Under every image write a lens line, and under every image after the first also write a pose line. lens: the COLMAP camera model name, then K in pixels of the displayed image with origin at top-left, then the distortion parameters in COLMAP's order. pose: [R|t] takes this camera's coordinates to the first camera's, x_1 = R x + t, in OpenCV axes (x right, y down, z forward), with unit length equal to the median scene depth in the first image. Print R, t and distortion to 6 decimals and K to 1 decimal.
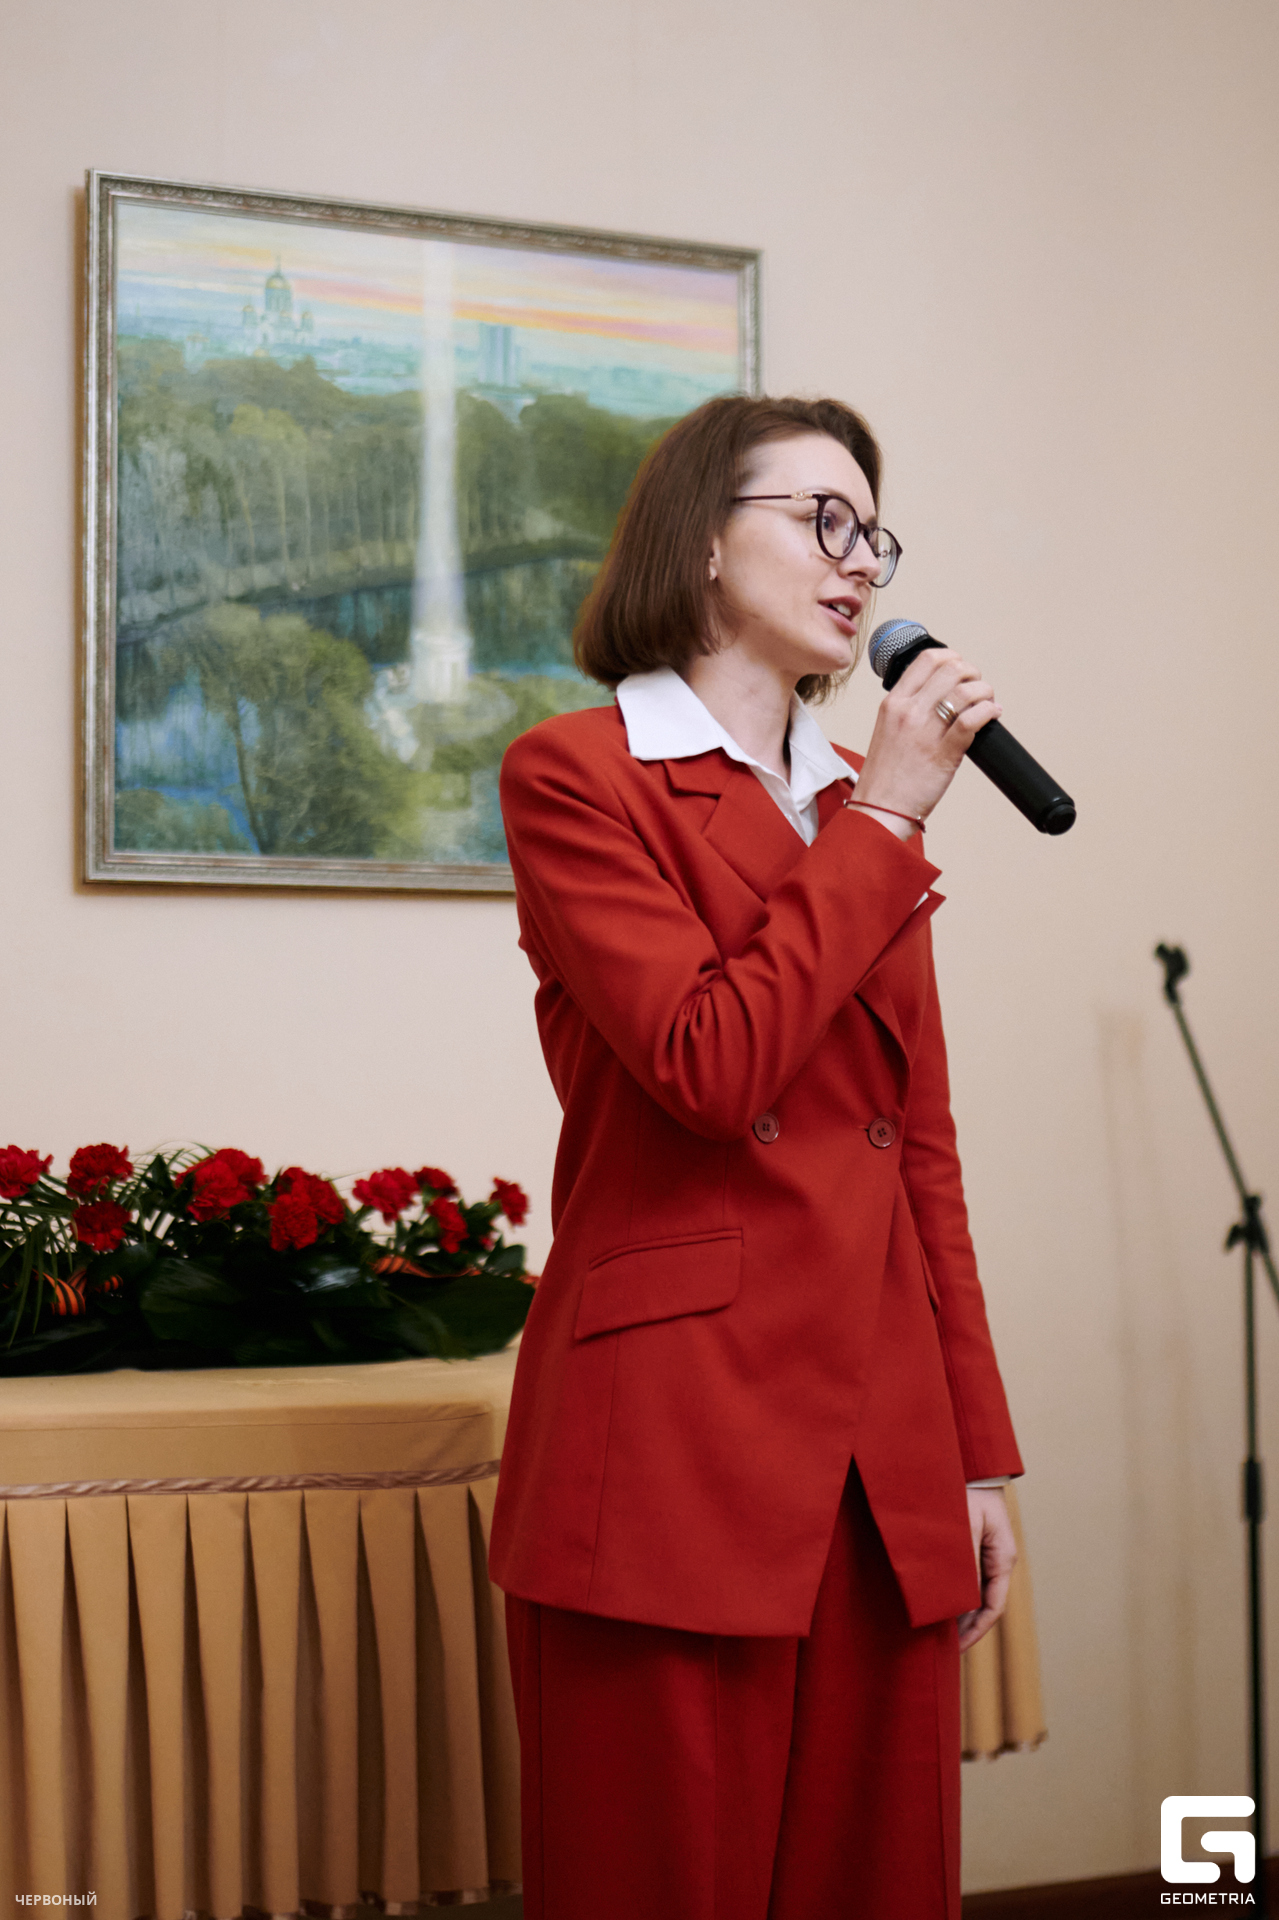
lens RADIAL K [[2999.3, 0, 668.9], [0, 2999.3, 1017.7], [0, 0, 1]] dist [-0.040694, 0.000000]
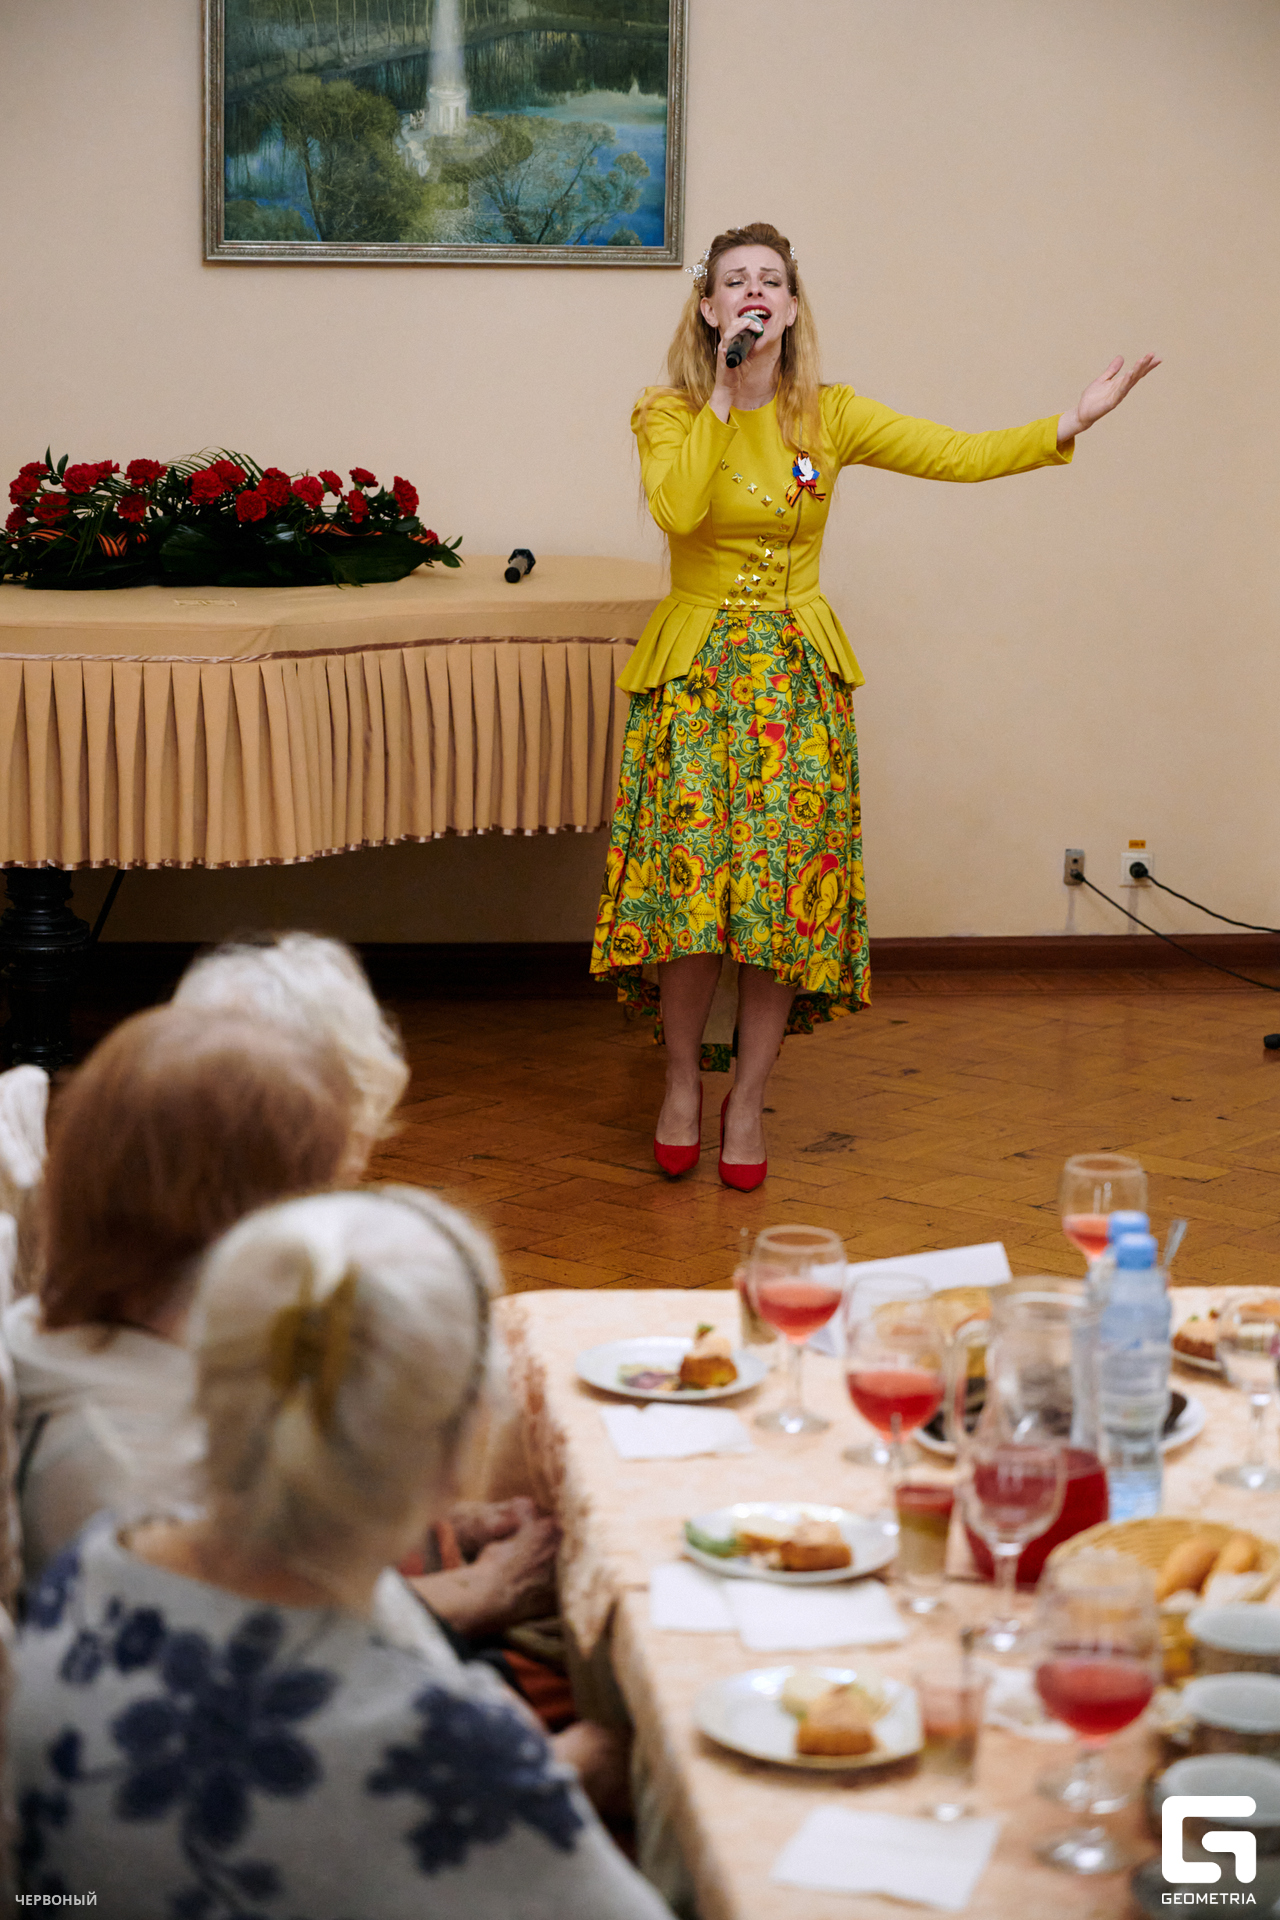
lens RADIAL K [[3811.1, 0, 660.7], [0, 3811.1, 945.4], [0, 0, 1]] dist [-0.029174, 0.000000]
pose [[0.964771, 0.081236, -0.250237, 0.544429], [-0.017738, 0.969056, 0.246204, -0.186828], [0.262494, -0.233092, 0.936357, -0.856379]]
